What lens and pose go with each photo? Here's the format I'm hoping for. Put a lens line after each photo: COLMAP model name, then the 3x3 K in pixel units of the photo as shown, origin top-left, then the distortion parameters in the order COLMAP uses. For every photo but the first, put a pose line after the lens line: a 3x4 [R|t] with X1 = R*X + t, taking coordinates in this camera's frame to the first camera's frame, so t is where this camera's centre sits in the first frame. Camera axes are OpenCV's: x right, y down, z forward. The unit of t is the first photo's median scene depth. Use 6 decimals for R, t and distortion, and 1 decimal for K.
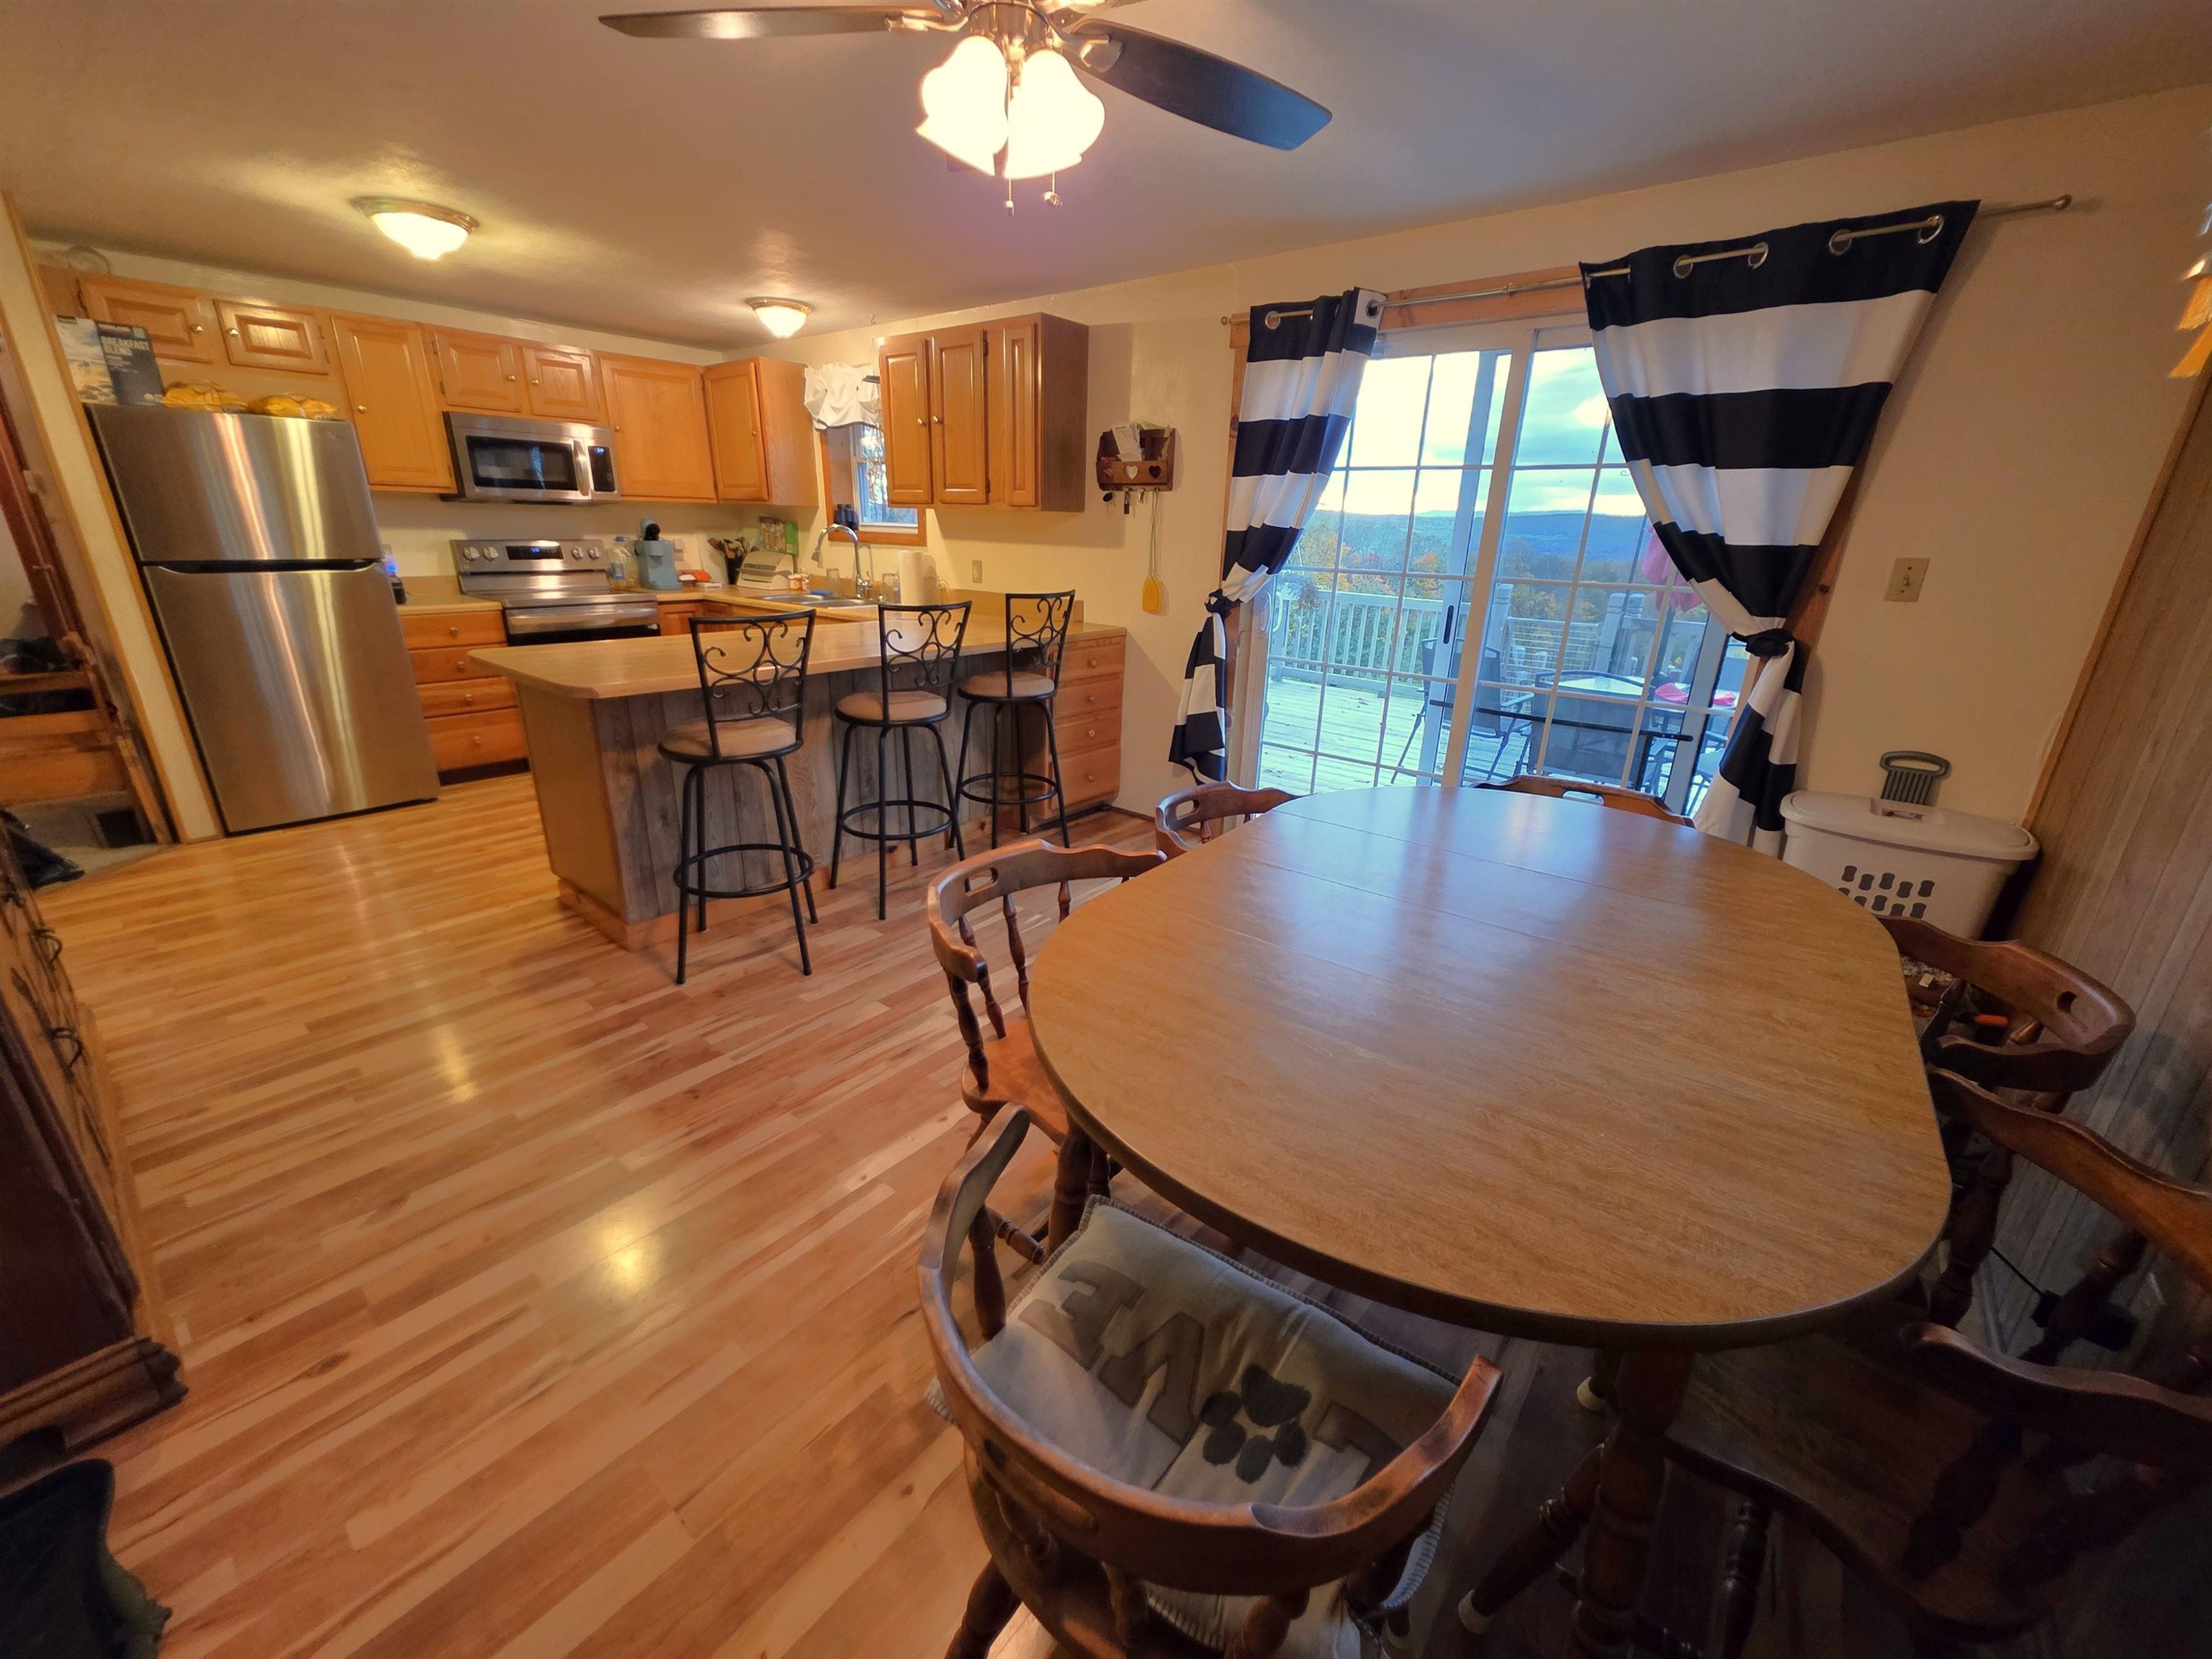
lens RADIAL K [[882.6, 0, 1095.3], [0, 882.6, 841.3], [0, 0, 1]] dist [0.002575, -0.000772]
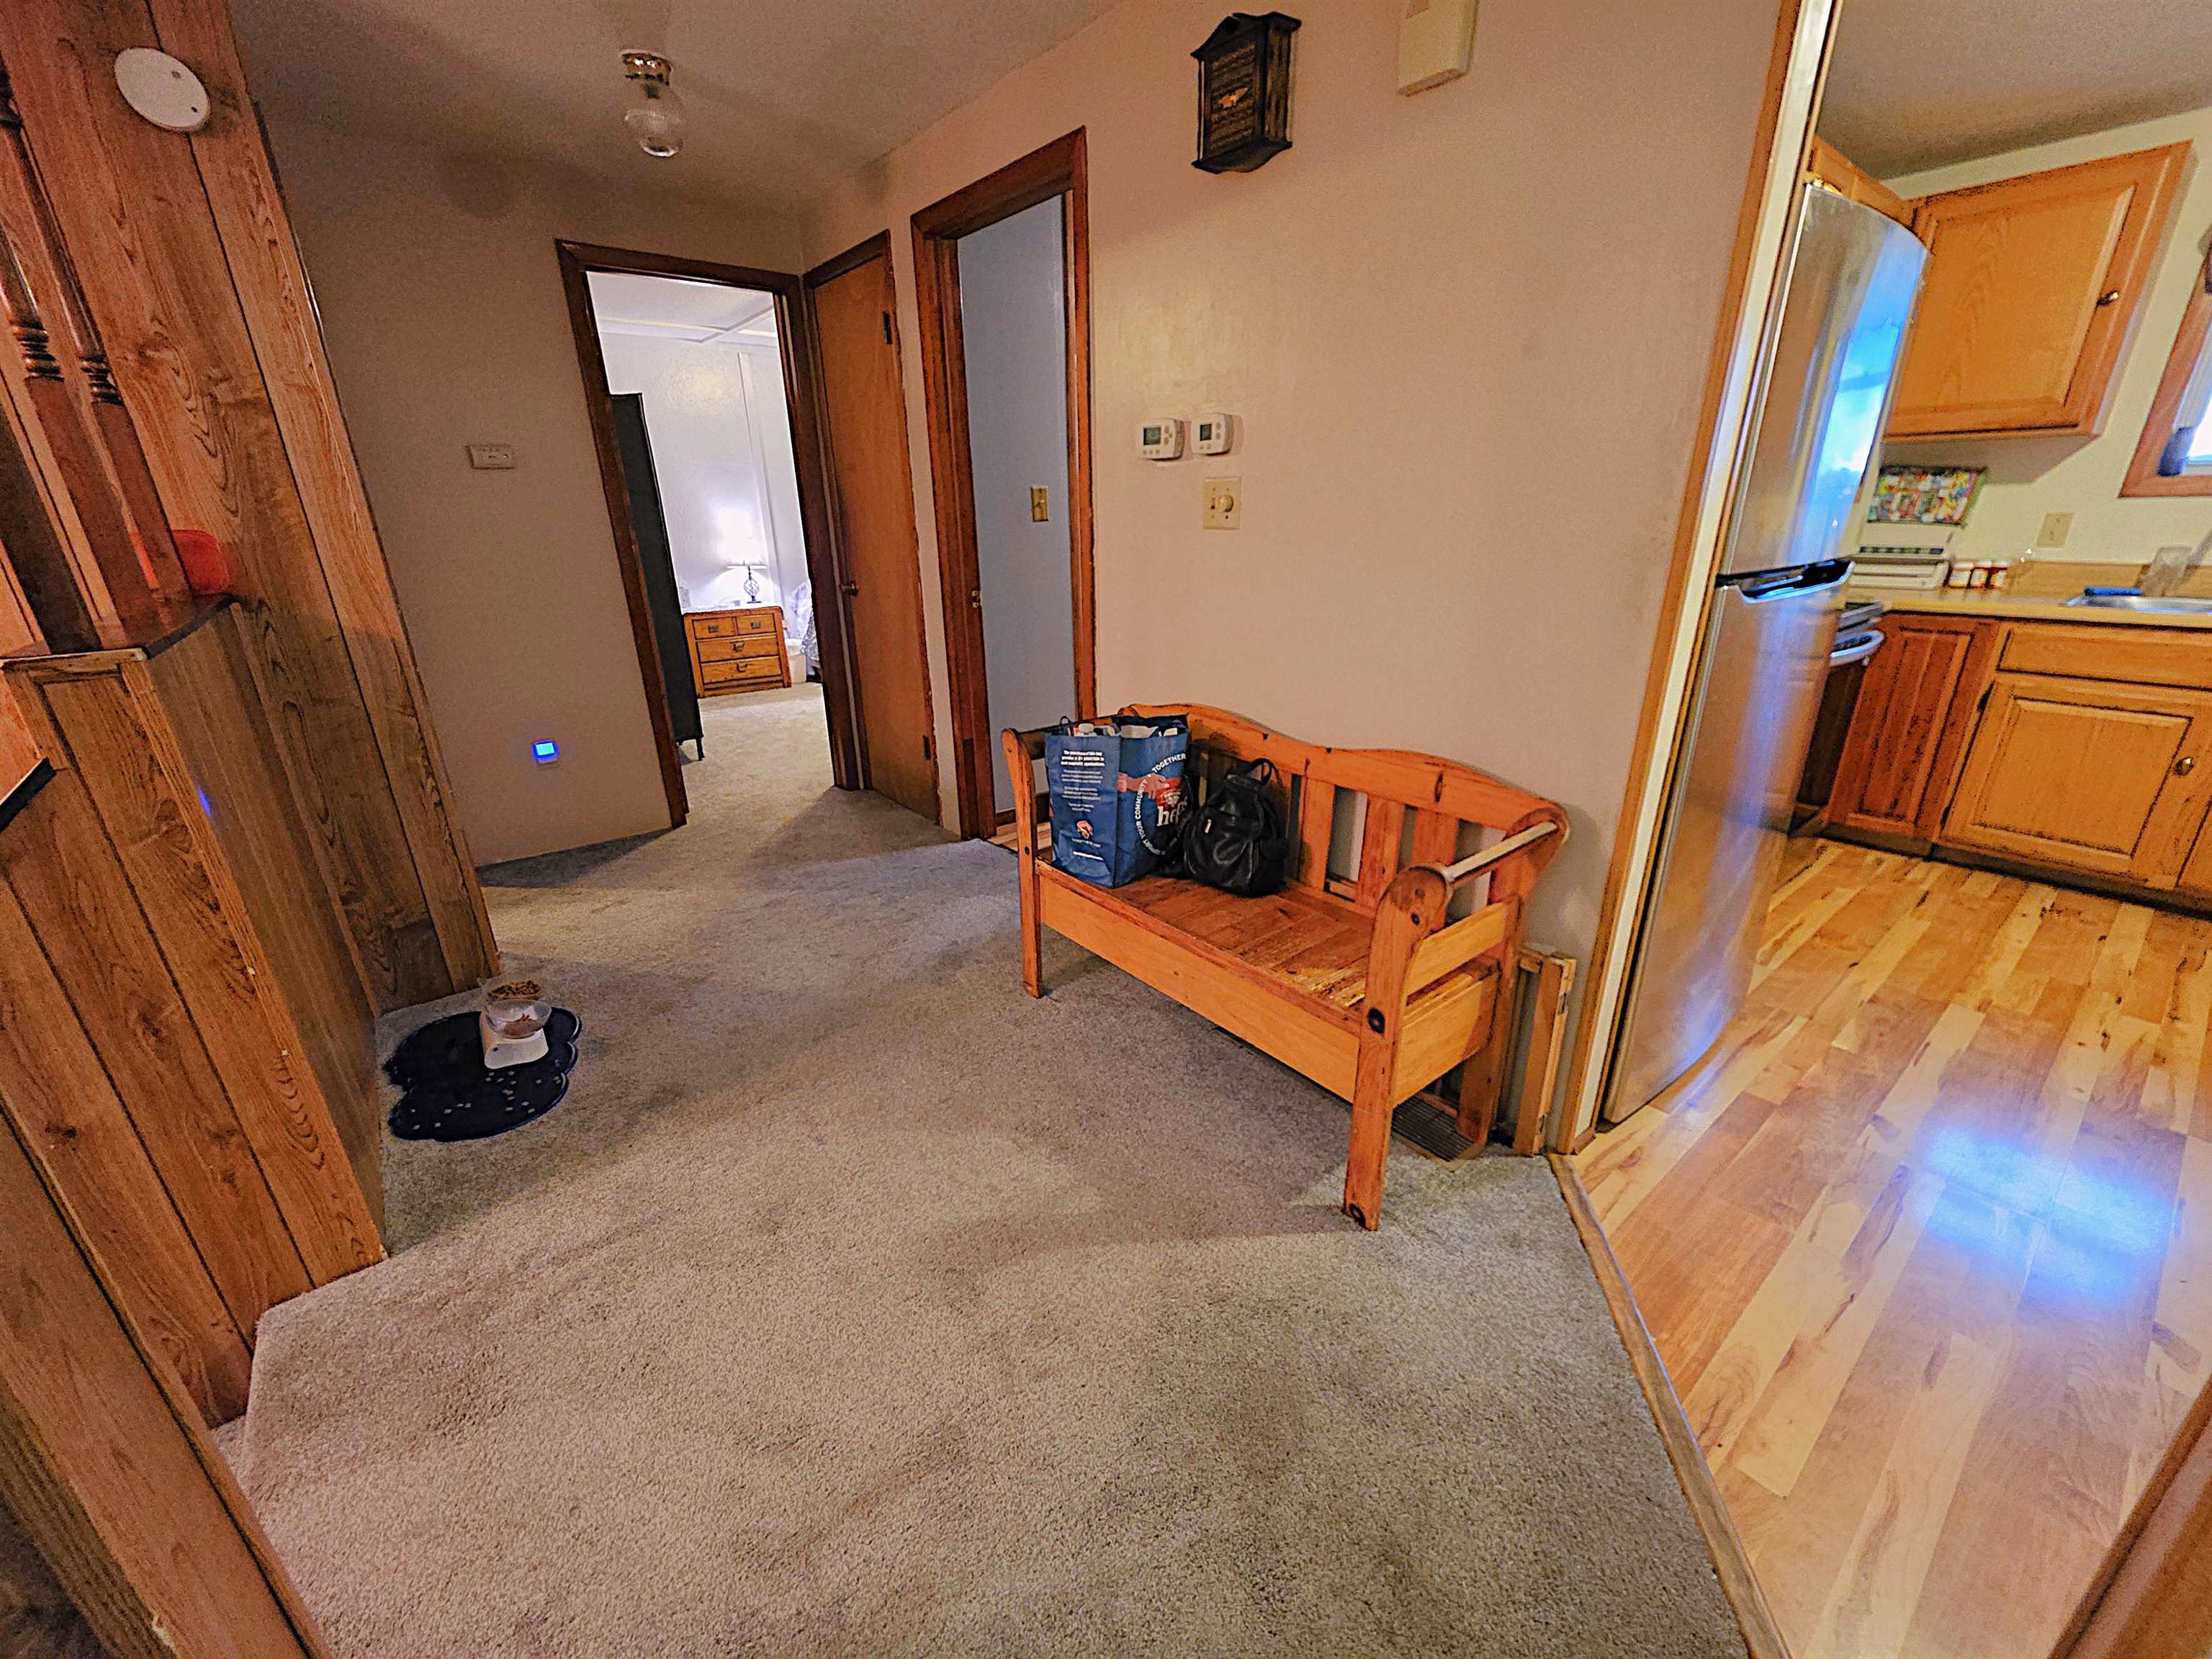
lens RADIAL K [[882.6, 0, 1099.3], [0, 882.6, 833.4], [0, 0, 1]] dist [0.002575, -0.000772]
pose [[0.977400, 0.030898, -0.209127, -1.170413], [-0.029340, 0.999514, 0.010552, -0.169700], [0.209351, -0.004178, 0.977832, 0.469575]]
